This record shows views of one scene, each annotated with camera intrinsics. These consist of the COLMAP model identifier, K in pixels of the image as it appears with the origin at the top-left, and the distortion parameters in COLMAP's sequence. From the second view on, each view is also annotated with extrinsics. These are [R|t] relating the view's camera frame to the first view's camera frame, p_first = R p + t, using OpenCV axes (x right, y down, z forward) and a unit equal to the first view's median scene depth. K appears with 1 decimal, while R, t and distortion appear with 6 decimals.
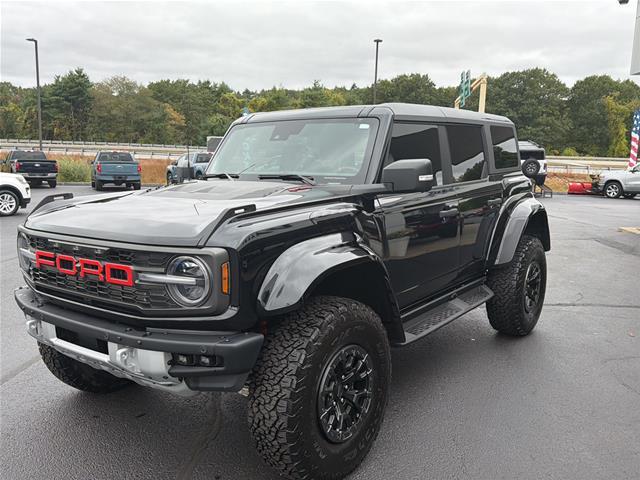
lens RADIAL K [[566.0, 0, 320.3], [0, 566.0, 243.0], [0, 0, 1]] dist [0.129431, -0.250193]
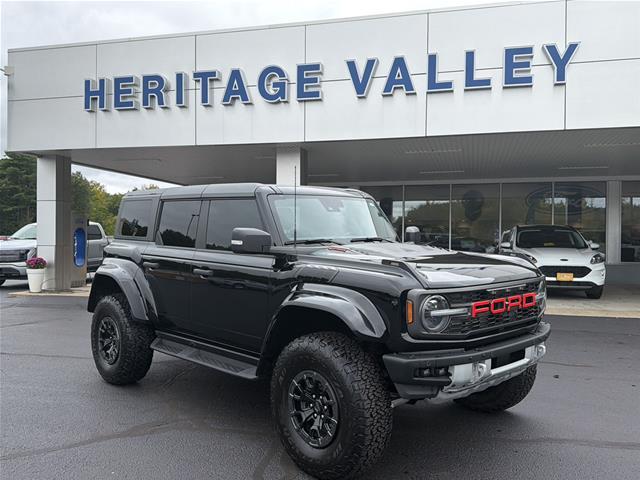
lens RADIAL K [[566.0, 0, 320.3], [0, 566.0, 243.0], [0, 0, 1]] dist [0.129431, -0.250193]
pose [[0.169821, -0.023125, 0.985204, -1.330703], [0.143002, 0.989721, -0.001418, -0.119165], [-0.975044, 0.141127, 0.171383, 0.853757]]
